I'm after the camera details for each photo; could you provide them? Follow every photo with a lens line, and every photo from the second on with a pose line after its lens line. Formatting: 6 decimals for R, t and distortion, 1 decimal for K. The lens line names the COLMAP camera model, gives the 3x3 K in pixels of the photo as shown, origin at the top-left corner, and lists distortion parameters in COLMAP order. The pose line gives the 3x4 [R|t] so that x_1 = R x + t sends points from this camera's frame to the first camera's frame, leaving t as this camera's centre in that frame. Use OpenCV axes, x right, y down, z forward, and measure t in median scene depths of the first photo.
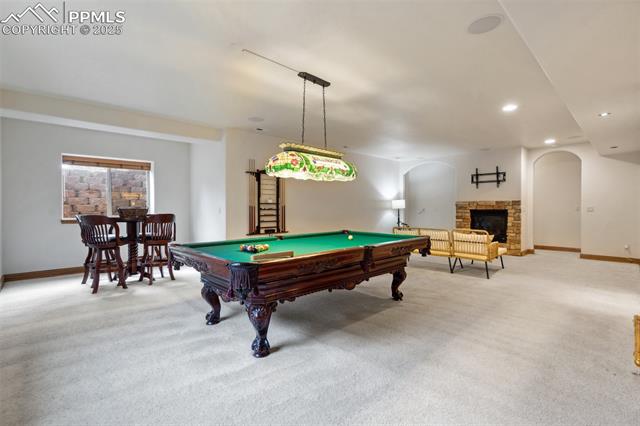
lens RADIAL K [[294.8, 0, 313.5], [0, 294.8, 214.6], [0, 0, 1]] dist [-0.001482, 0.000328]
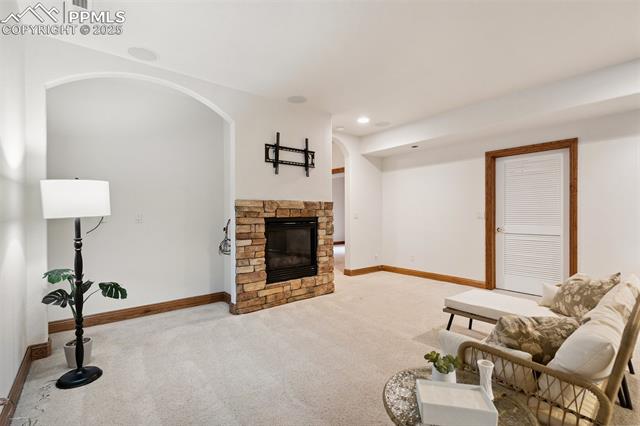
lens RADIAL K [[294.8, 0, 318.7], [0, 294.8, 211.4], [0, 0, 1]] dist [-0.001482, 0.000328]
pose [[0.108061, -0.000007, 0.994144, 0.079259], [0.013968, 0.999901, -0.001512, -0.026221], [-0.994046, 0.014049, 0.108051, 0.900186]]
